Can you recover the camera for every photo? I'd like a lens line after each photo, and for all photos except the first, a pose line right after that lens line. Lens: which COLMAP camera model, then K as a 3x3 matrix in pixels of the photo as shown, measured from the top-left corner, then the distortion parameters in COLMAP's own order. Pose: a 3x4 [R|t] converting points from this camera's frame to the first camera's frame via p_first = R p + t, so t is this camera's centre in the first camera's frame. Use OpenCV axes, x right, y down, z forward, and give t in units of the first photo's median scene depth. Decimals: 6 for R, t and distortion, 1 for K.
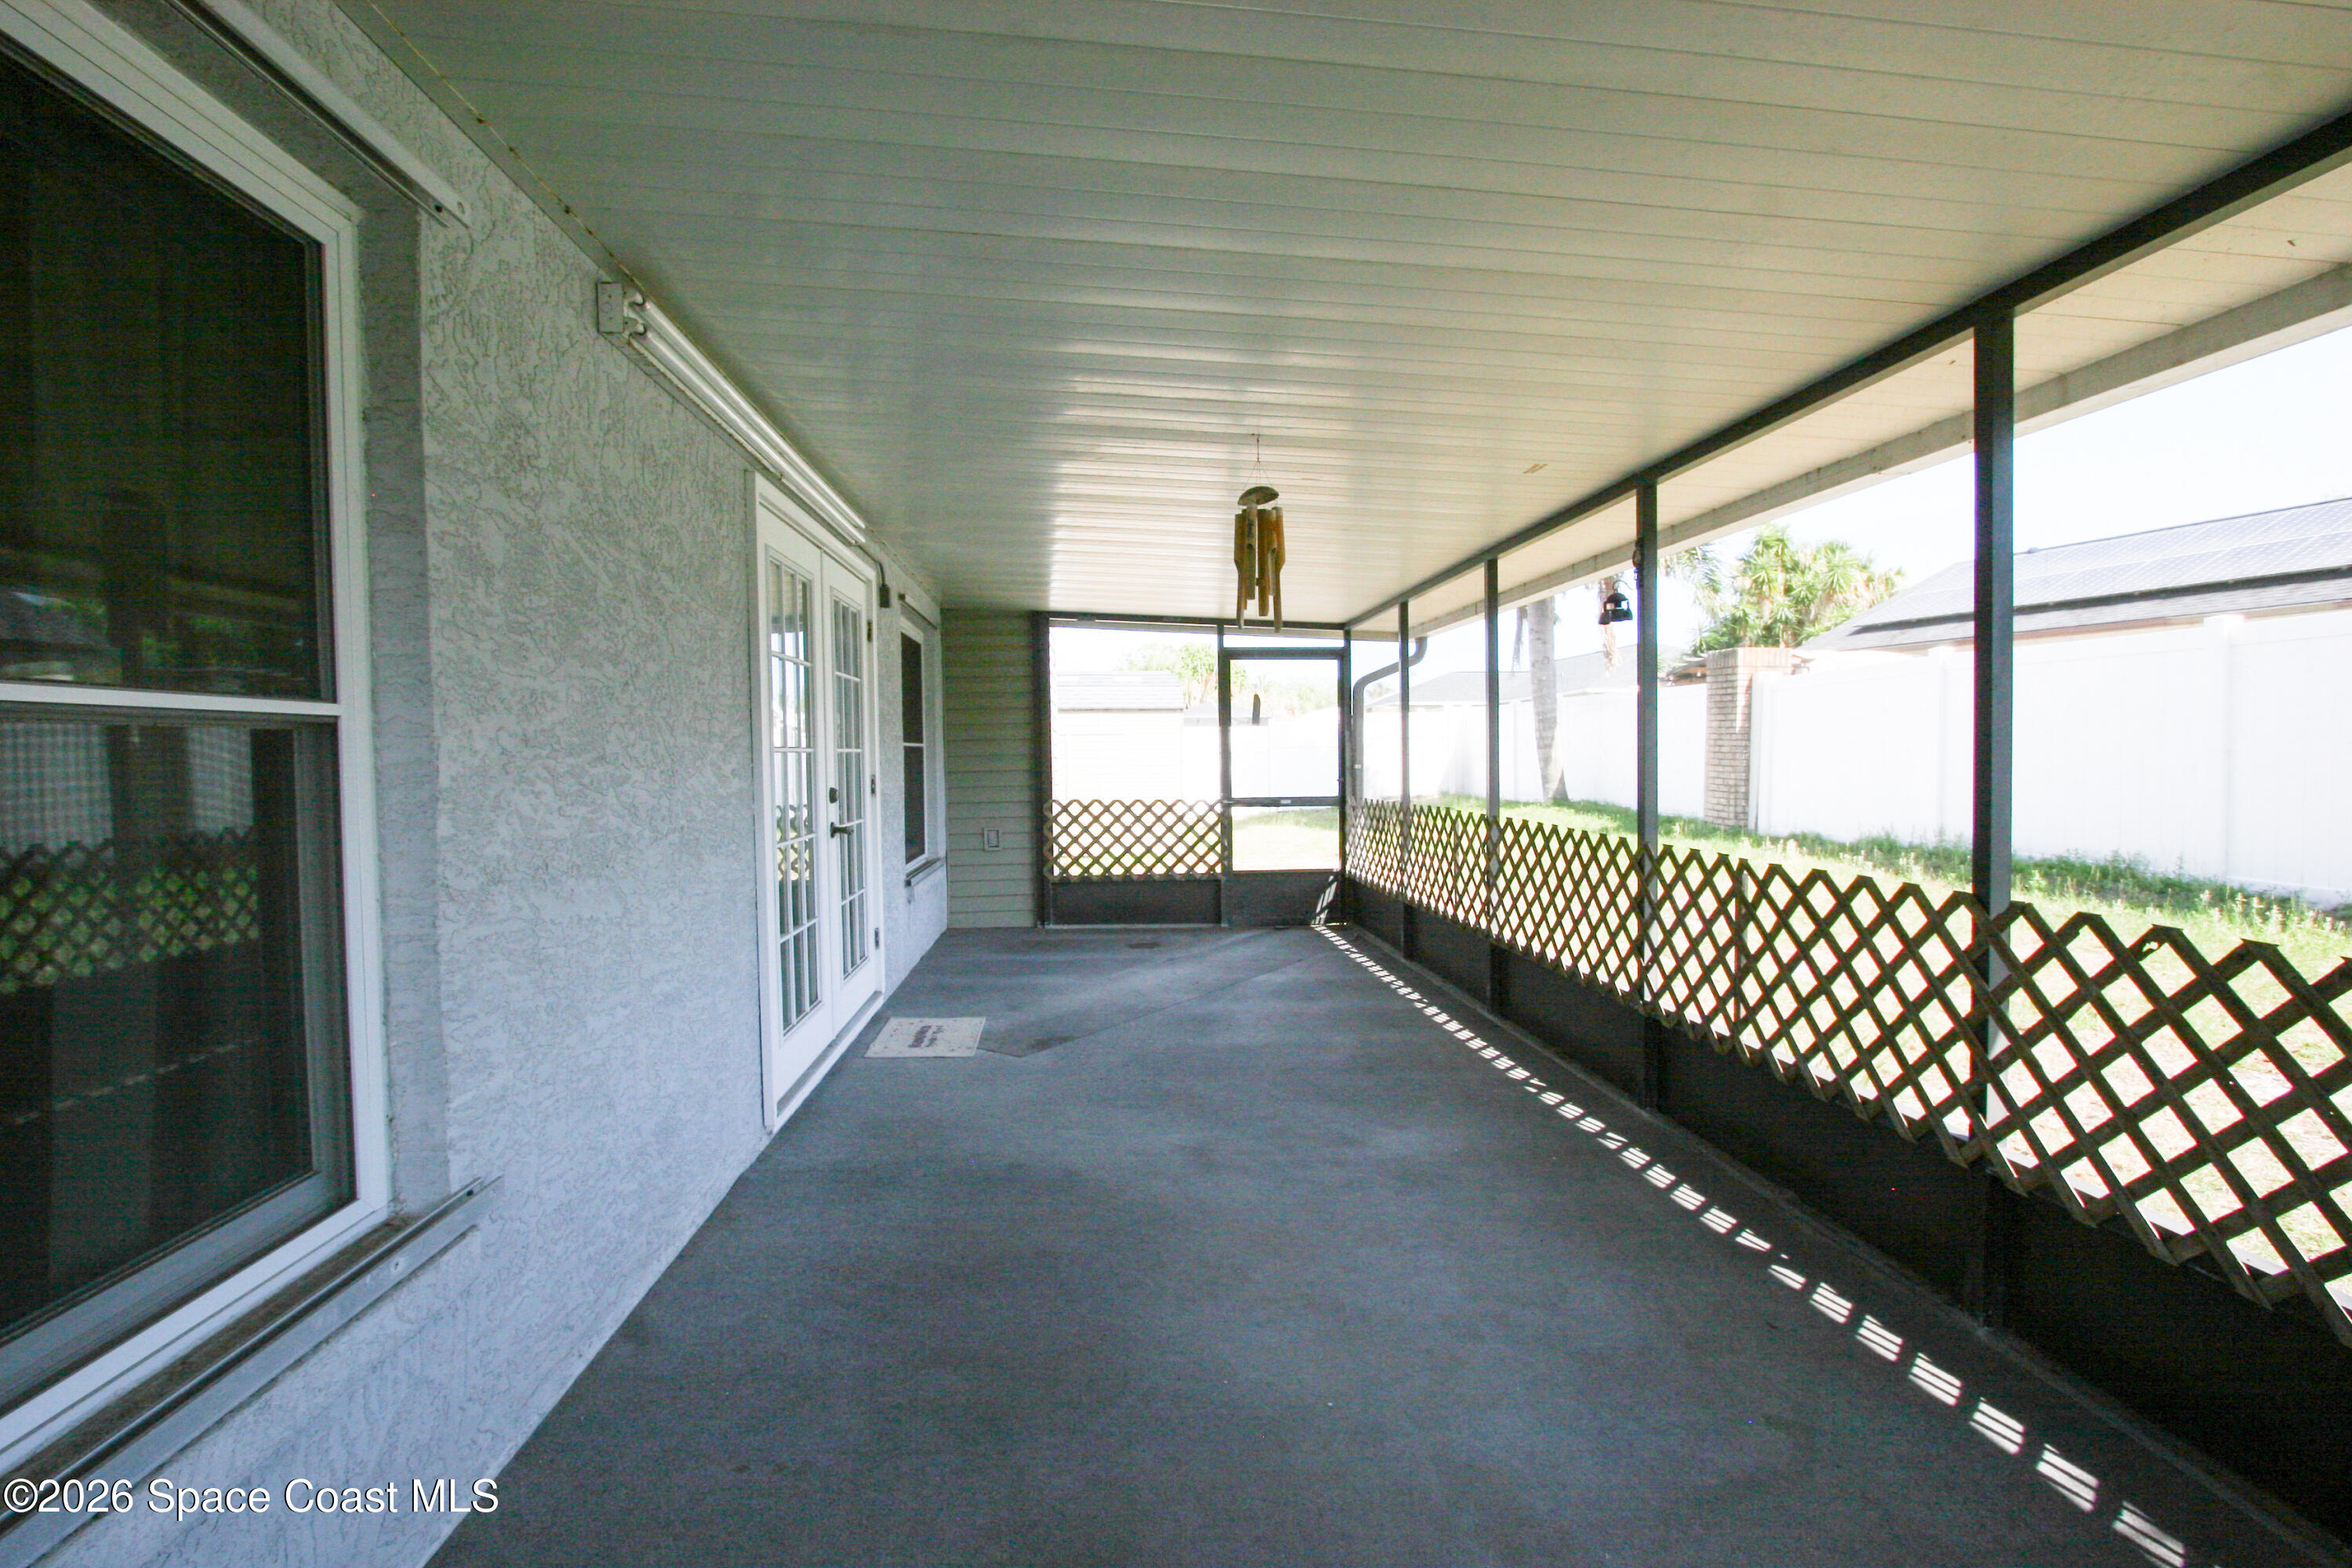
lens RADIAL K [[1084.4, 0, 1171.1], [0, 1084.4, 794.0], [0, 0, 1]] dist [-0.014157, 0.001537]
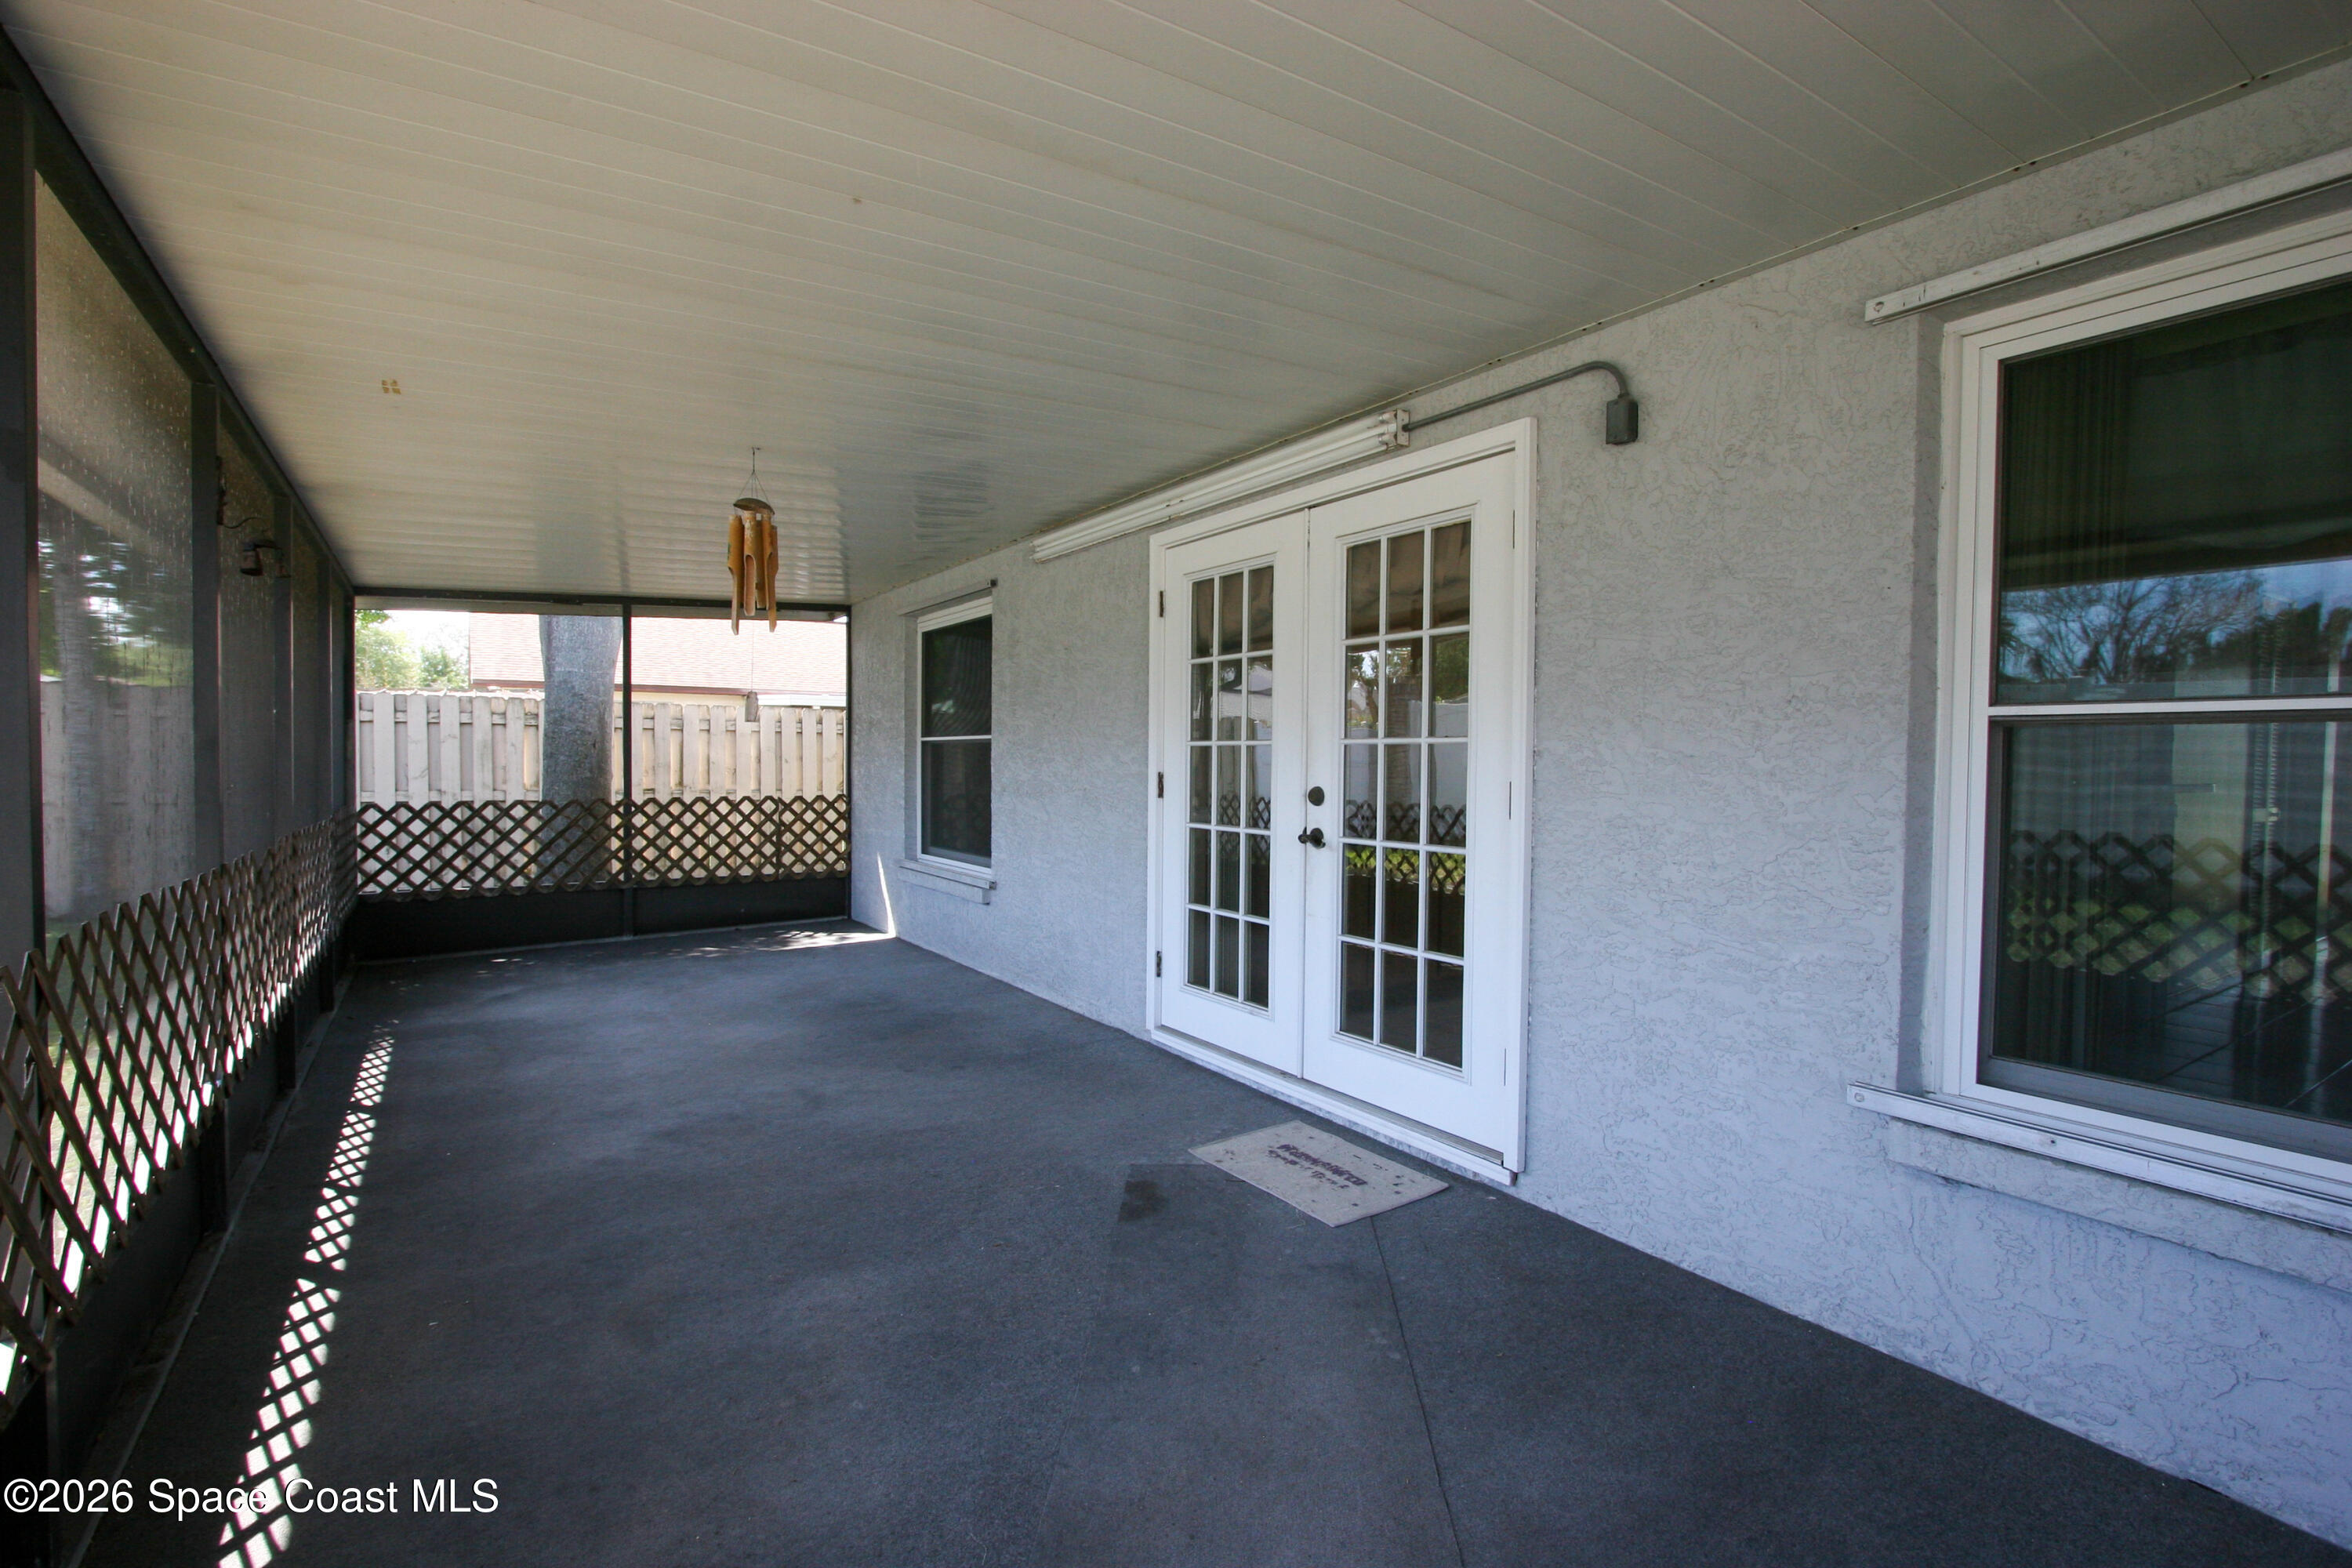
lens RADIAL K [[1084.4, 0, 1171.1], [0, 1084.4, 794.0], [0, 0, 1]] dist [-0.014157, 0.001537]
pose [[-0.874619, 0.021739, -0.484323, 0.243316], [-0.015590, 0.997216, 0.072915, -0.076640], [0.484560, 0.071324, -0.871846, 2.150452]]
